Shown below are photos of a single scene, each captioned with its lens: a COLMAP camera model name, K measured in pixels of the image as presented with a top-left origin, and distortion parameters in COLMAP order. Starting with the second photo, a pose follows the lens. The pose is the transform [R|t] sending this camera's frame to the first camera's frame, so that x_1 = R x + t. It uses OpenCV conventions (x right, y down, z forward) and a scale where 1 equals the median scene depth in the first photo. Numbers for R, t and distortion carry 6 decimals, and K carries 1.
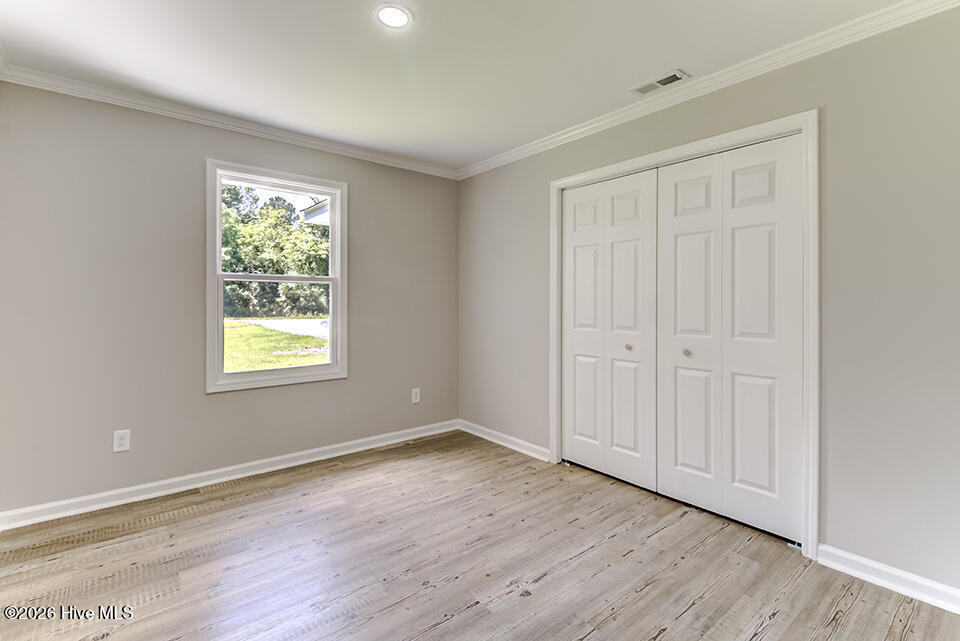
lens RADIAL K [[441.7, 0, 479.6], [0, 441.7, 311.7], [0, 0, 1]] dist [0.009171, -0.005335]
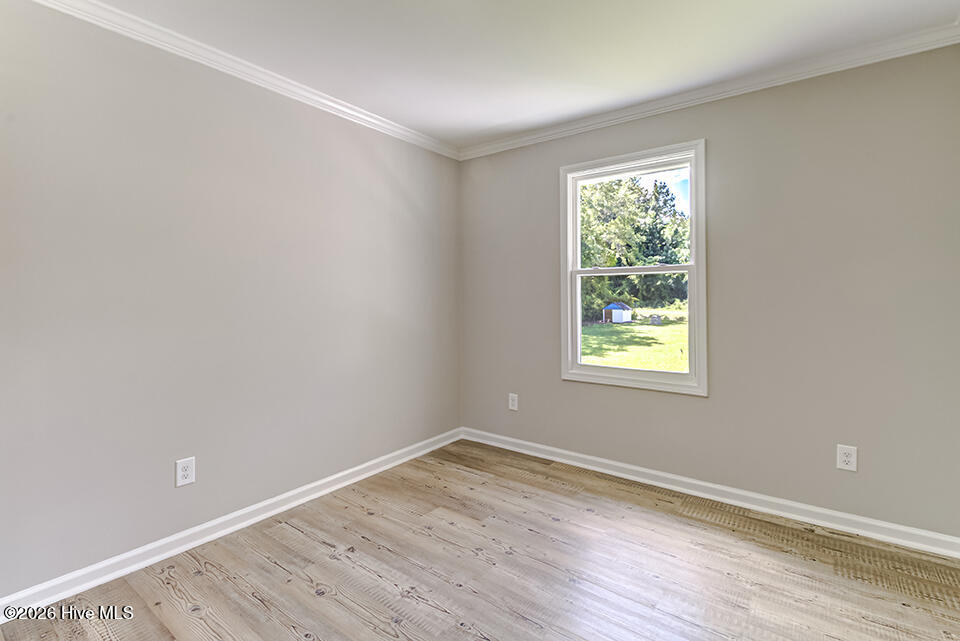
lens RADIAL K [[441.7, 0, 481.3], [0, 441.7, 297.9], [0, 0, 1]] dist [0.009171, -0.005335]
pose [[0.242219, 0.002035, -0.970220, 0.411538], [-0.014174, 0.999899, -0.001441, -0.014180], [0.970118, 0.014101, 0.242223, 0.541479]]
